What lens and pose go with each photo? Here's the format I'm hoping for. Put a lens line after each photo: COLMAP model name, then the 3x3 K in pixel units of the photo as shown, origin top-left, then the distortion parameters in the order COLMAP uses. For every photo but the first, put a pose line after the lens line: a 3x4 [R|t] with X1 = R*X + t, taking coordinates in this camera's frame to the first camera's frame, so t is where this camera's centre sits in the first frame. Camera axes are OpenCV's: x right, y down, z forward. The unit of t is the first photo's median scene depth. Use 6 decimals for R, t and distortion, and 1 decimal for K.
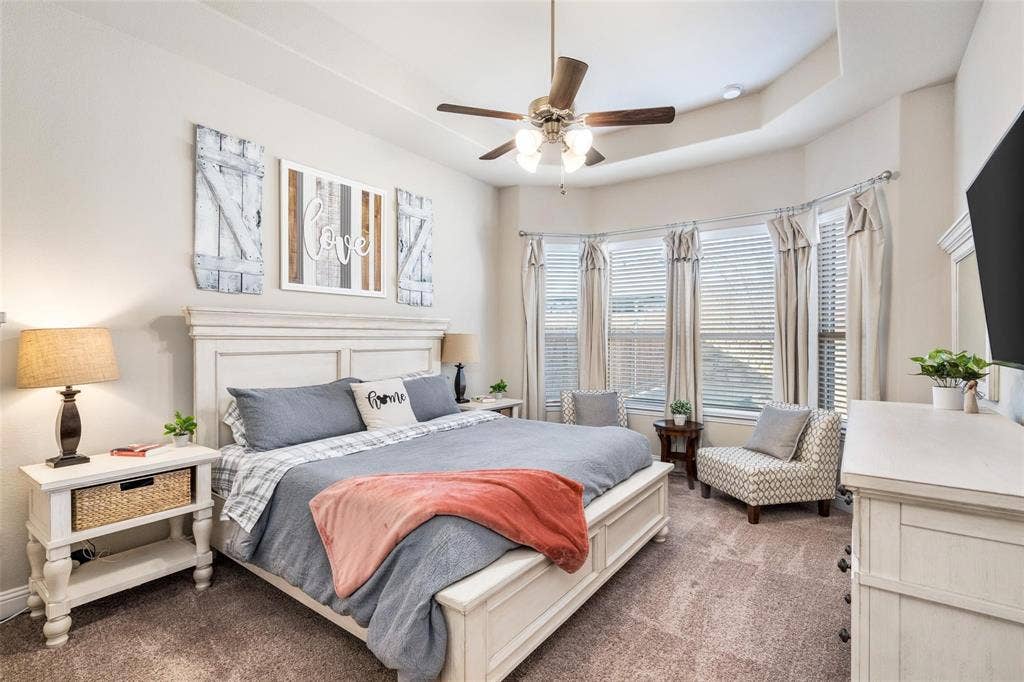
lens RADIAL K [[466.9, 0, 513.7], [0, 466.9, 339.4], [0, 0, 1]] dist [-0.013670, 0.000570]
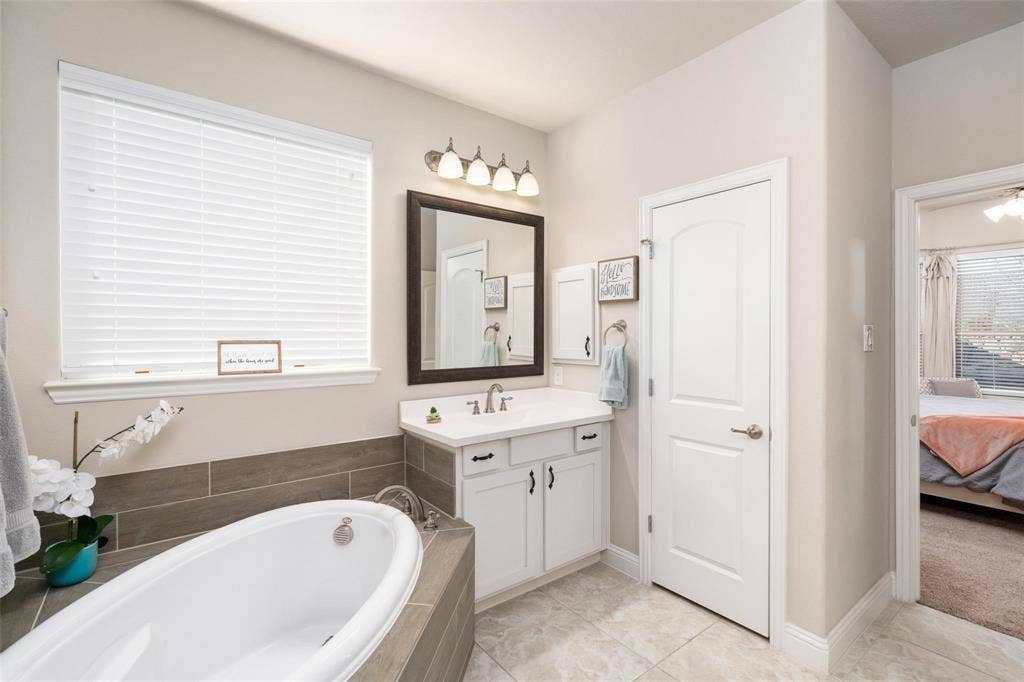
lens RADIAL K [[461.9, 0, 511.5], [0, 461.9, 336.9], [0, 0, 1]] dist [0.000308, 0.000092]
pose [[0.961730, -0.002465, -0.273988, -0.567714], [0.002316, 0.999997, -0.000870, 0.000691], [0.273990, 0.000203, 0.961733, -0.448187]]
